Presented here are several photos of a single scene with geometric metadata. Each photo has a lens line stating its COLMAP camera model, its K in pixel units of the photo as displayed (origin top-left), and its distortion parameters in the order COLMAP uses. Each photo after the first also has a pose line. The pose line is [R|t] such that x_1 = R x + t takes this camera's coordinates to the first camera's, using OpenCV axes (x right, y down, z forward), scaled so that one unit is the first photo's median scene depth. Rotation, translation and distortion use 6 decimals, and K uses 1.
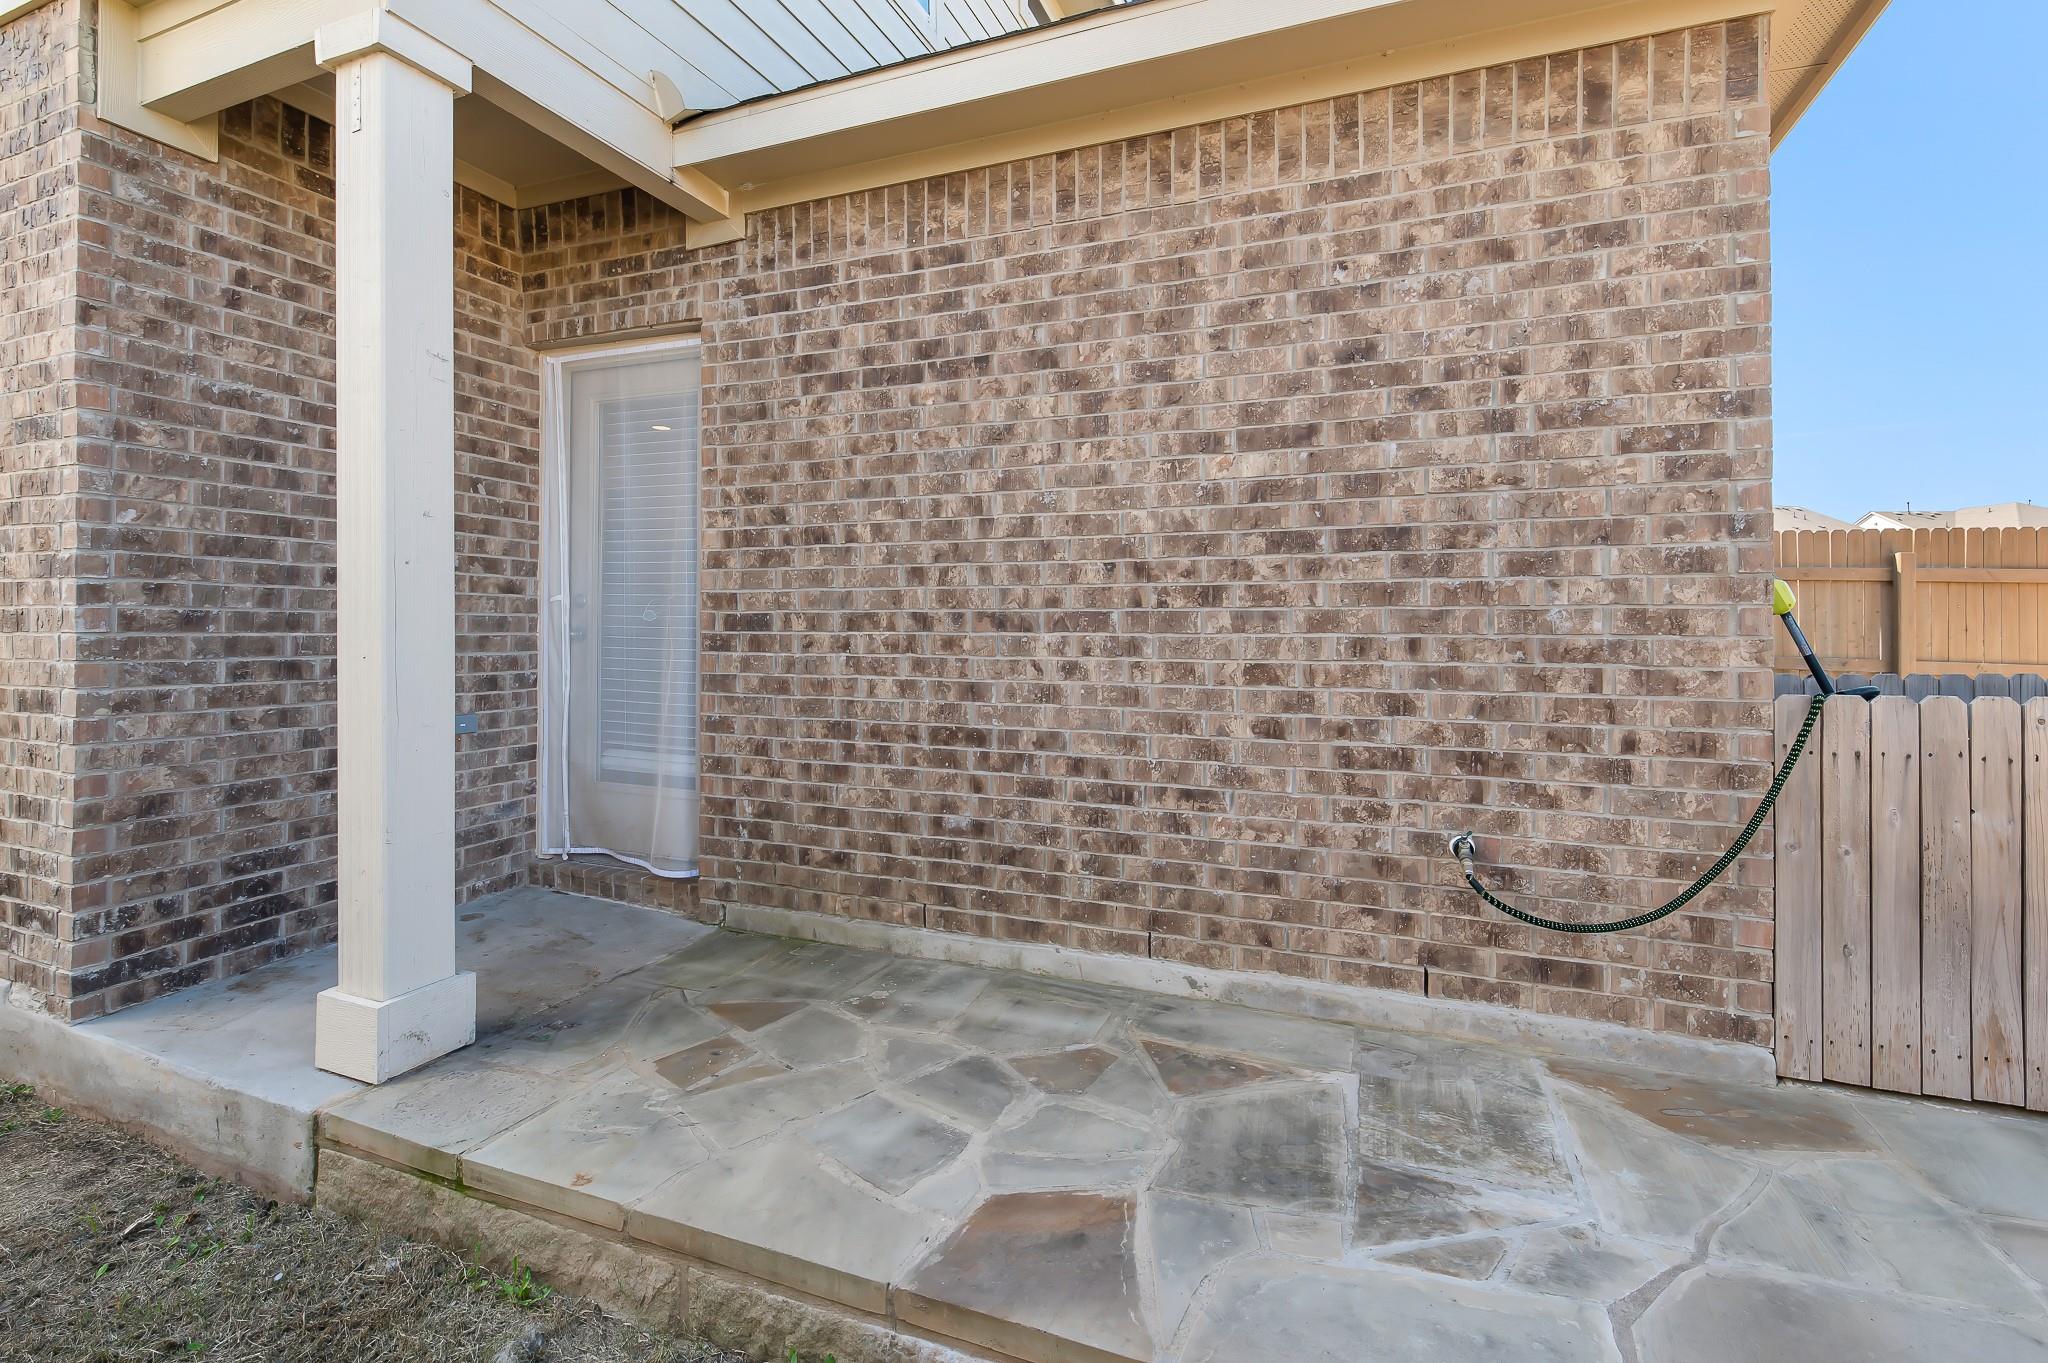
lens RADIAL K [[905.7, 0, 1042.1], [0, 905.7, 601.0], [0, 0, 1]] dist [0.011585, -0.007485]
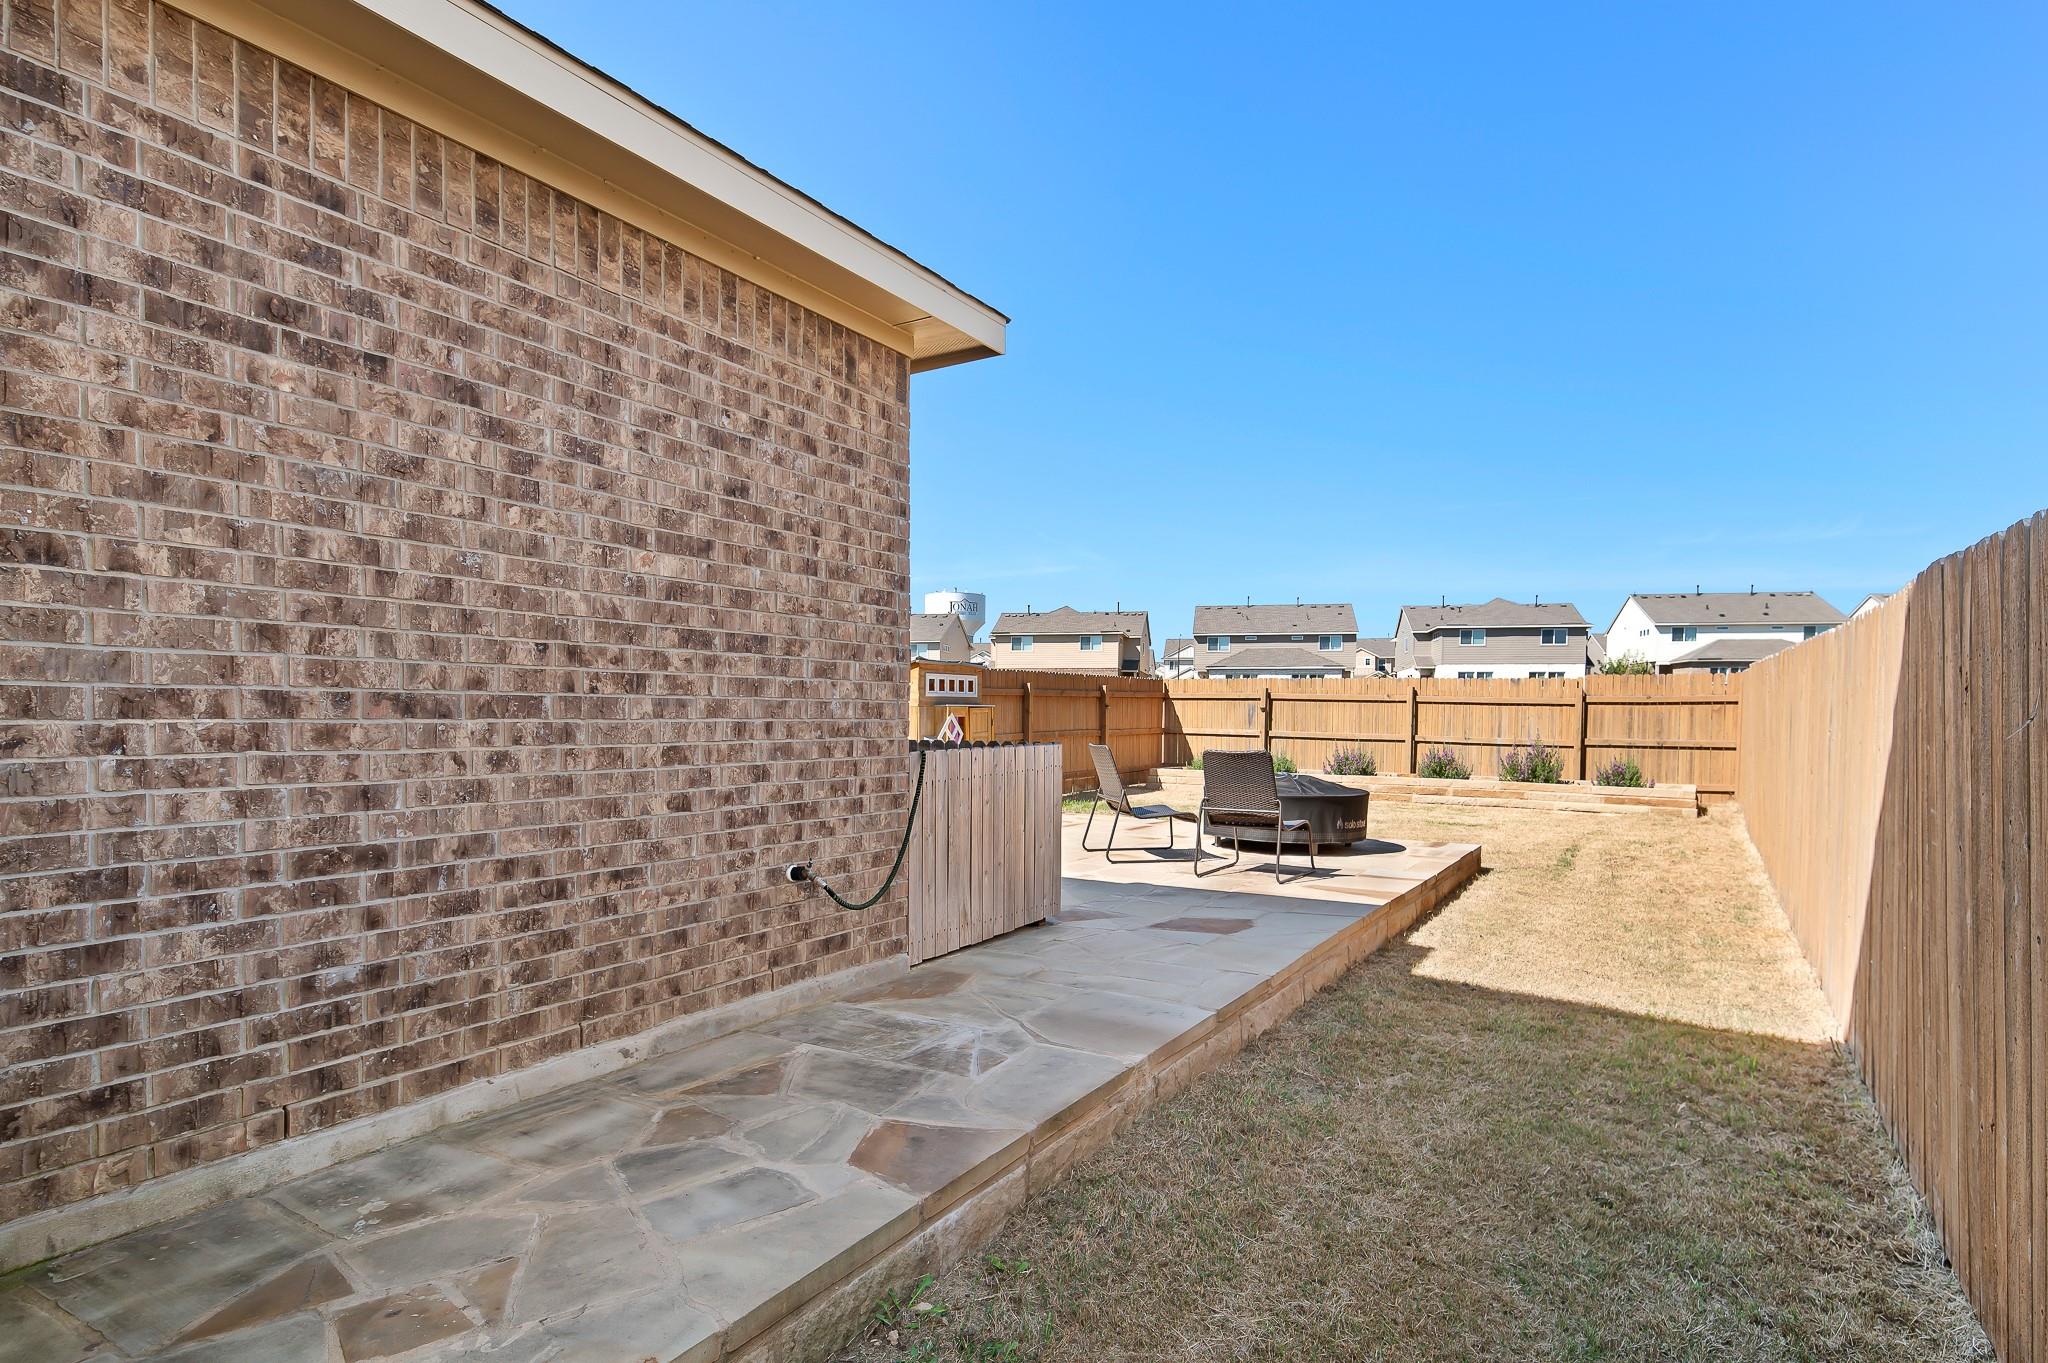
lens RADIAL K [[1117.7, 0, 1026.9], [0, 1117.7, 707.9], [0, 0, 1]] dist [0.001524, -0.001802]
pose [[0.155130, 0.006849, 0.987870, -1.035738], [-0.029610, 0.999559, -0.002280, 0.012435], [-0.987450, -0.028897, 0.155264, 0.353524]]
